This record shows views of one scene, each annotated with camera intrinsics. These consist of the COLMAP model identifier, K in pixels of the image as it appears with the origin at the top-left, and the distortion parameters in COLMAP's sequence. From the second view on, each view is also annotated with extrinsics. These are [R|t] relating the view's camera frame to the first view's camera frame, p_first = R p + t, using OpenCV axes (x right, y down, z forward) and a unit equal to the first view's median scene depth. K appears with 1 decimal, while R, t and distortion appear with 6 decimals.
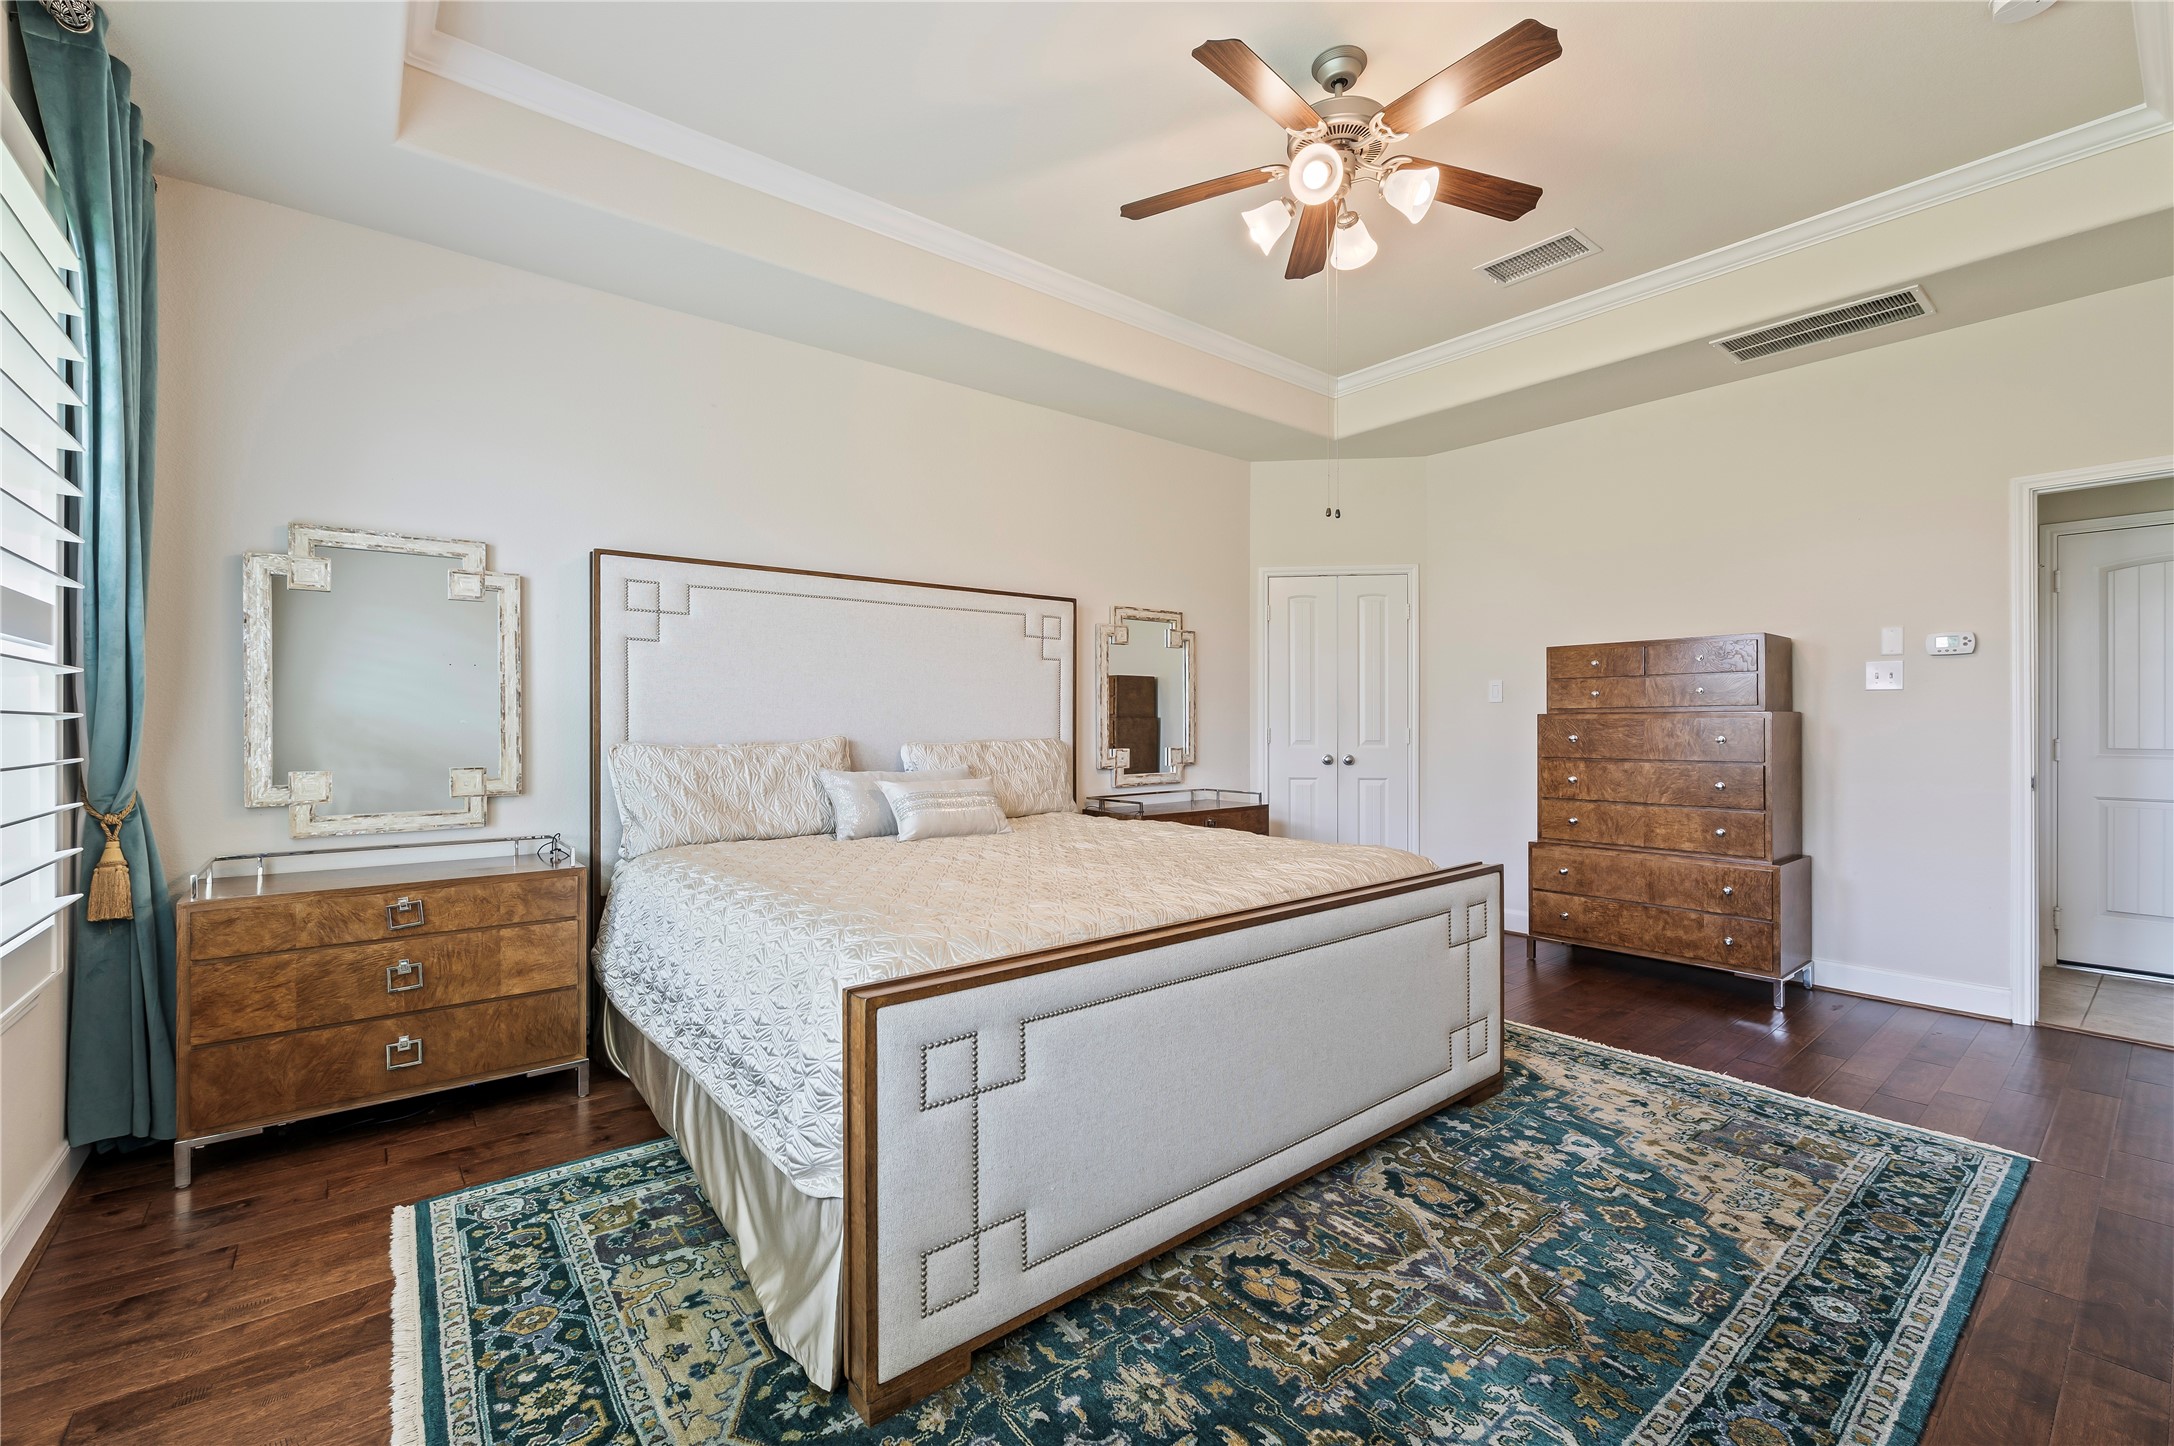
lens RADIAL K [[928.2, 0, 1080.6], [0, 928.2, 716.0], [0, 0, 1]] dist [0.005189, -0.001390]
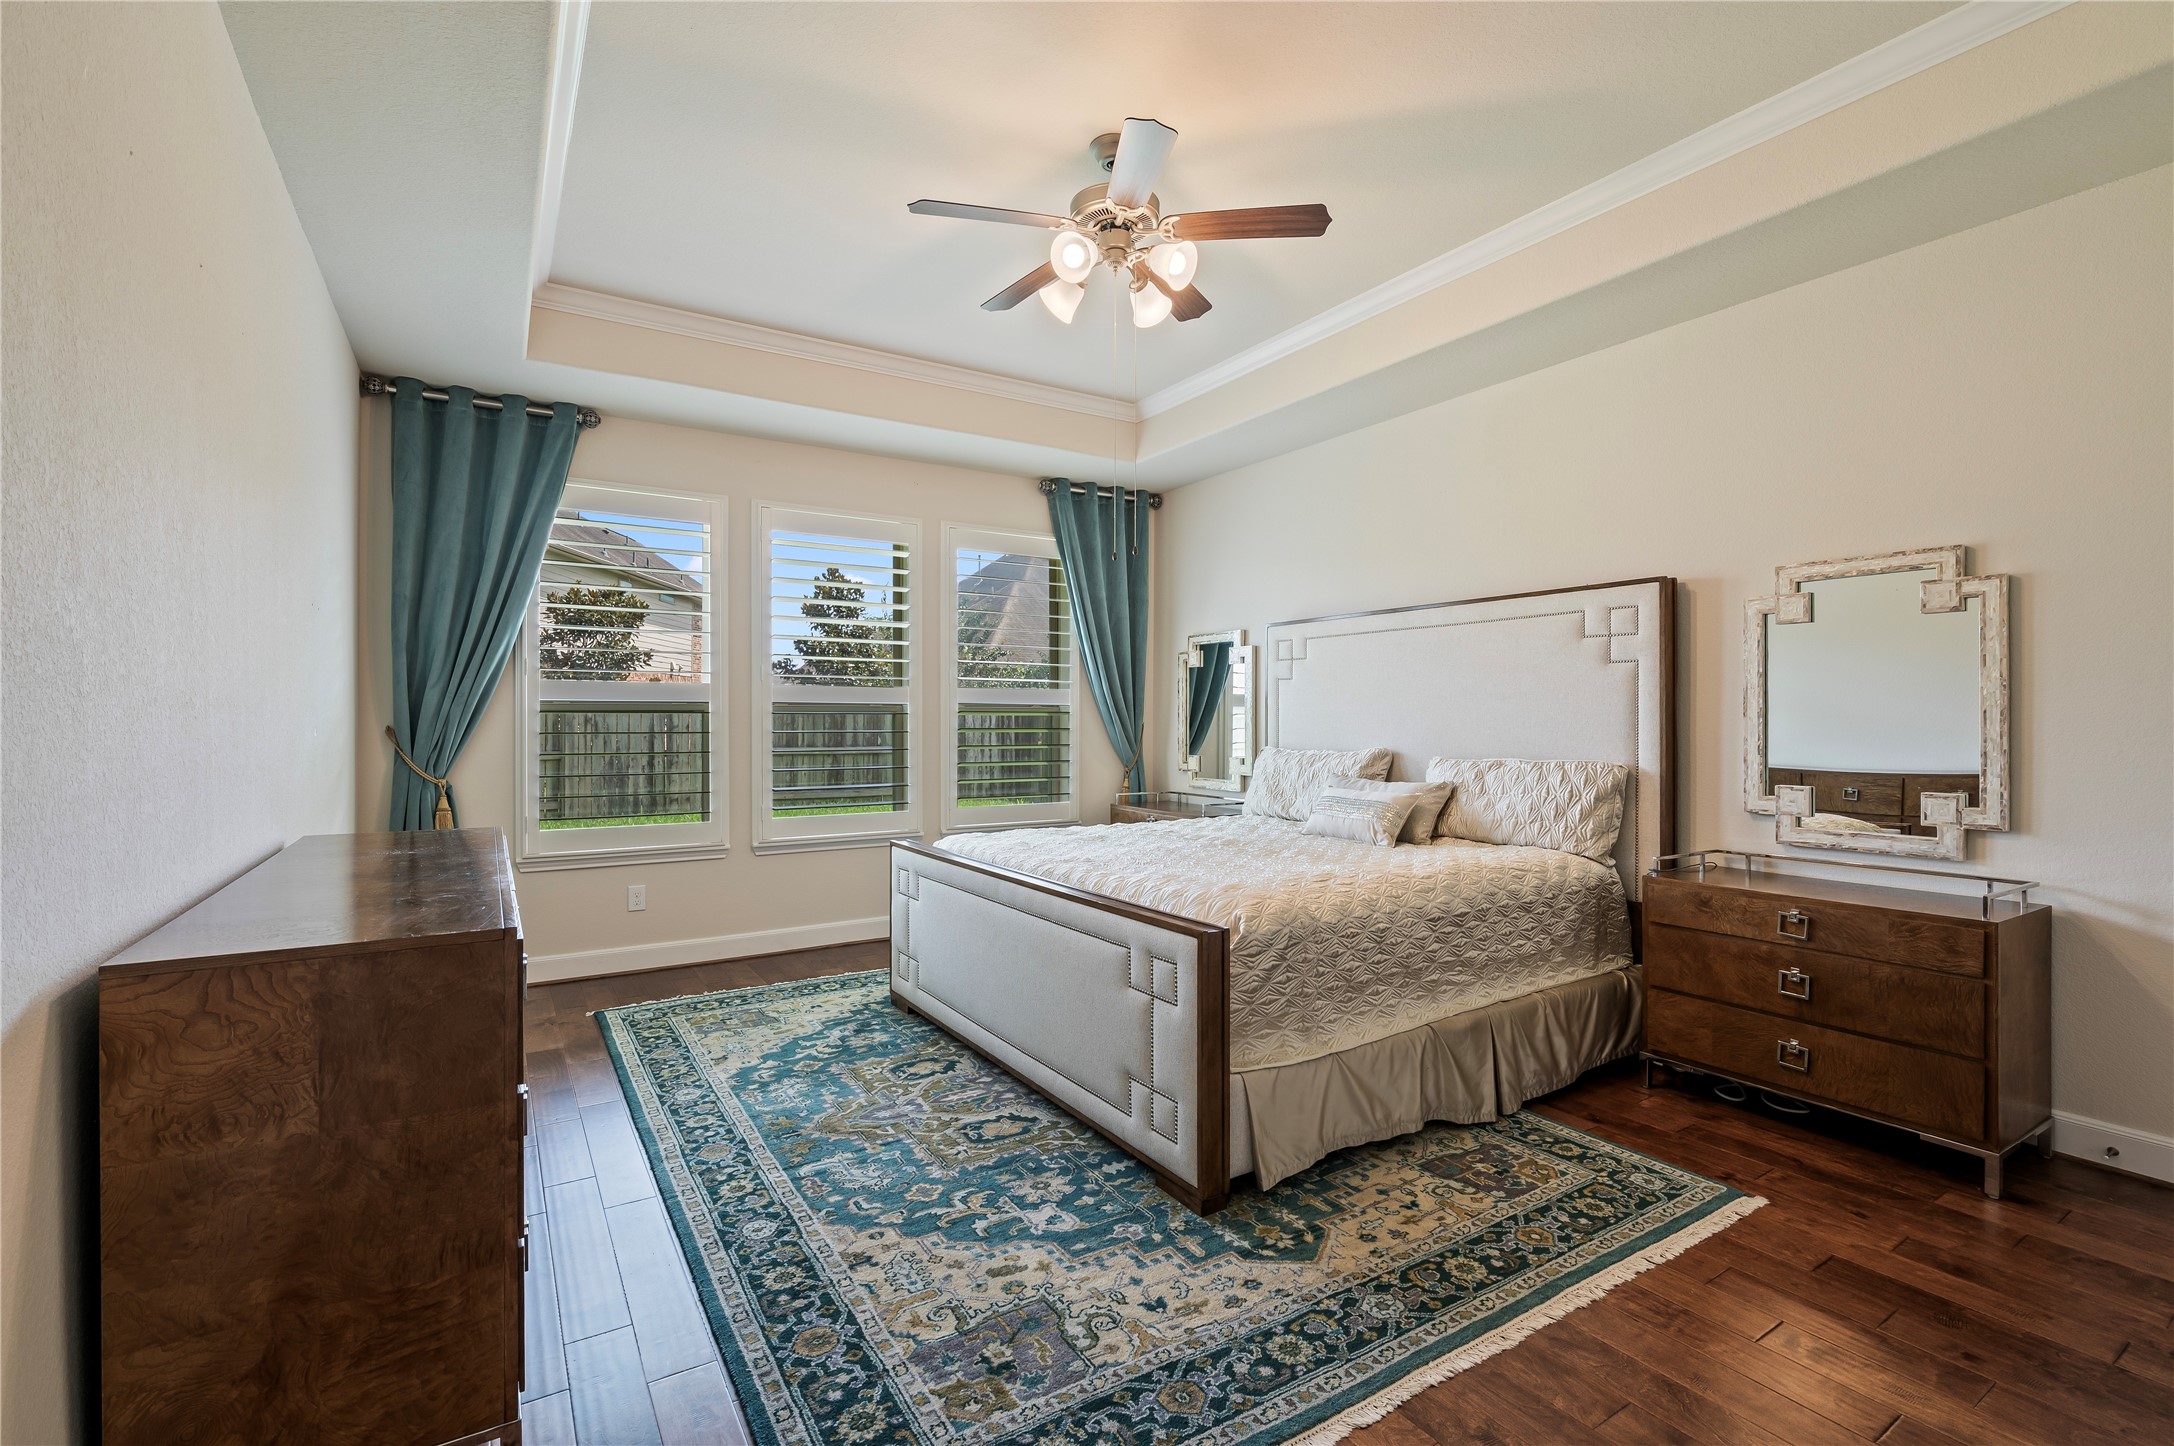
lens RADIAL K [[973.4, 0, 1084.3], [0, 973.4, 727.7], [0, 0, 1]] dist [-0.003876, -0.006506]
pose [[-0.141412, -0.001595, -0.989949, 1.643141], [-0.005325, 0.999985, -0.000851, -0.005573], [0.989936, 0.005151, -0.141419, 1.313218]]
